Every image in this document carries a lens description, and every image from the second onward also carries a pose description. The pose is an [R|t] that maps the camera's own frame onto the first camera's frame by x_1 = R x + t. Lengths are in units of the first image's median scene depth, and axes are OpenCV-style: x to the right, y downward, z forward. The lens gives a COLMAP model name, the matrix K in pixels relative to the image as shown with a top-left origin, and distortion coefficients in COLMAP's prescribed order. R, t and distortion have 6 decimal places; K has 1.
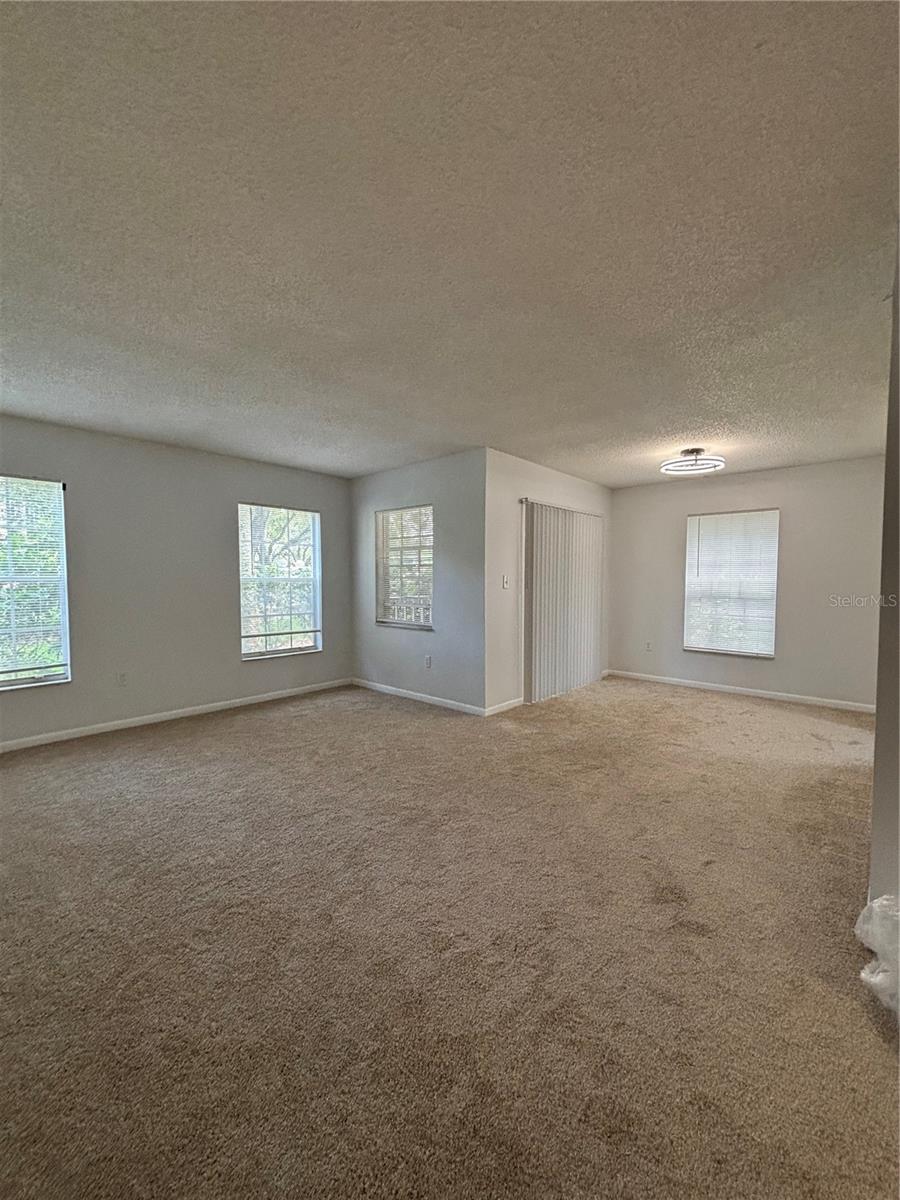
lens RADIAL K [[487.1, 0, 450.7], [0, 487.1, 602.0], [0, 0, 1]] dist [0.002893, 0.000505]
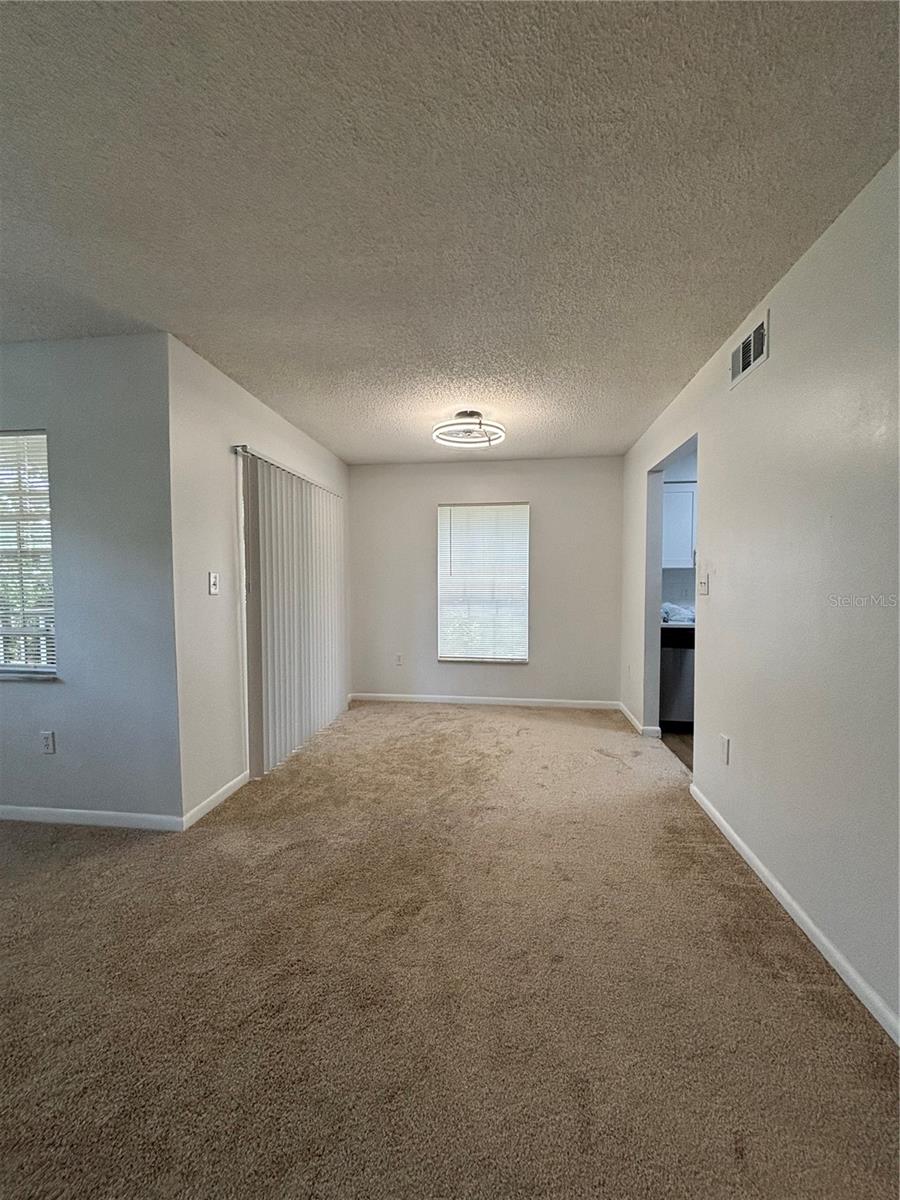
lens RADIAL K [[487.1, 0, 450.7], [0, 487.1, 602.0], [0, 0, 1]] dist [0.002893, 0.000505]
pose [[0.820090, -0.029648, 0.571467, 0.012015], [0.031844, 0.999474, 0.006155, -0.013529], [-0.571348, 0.013150, 0.820602, 0.352306]]
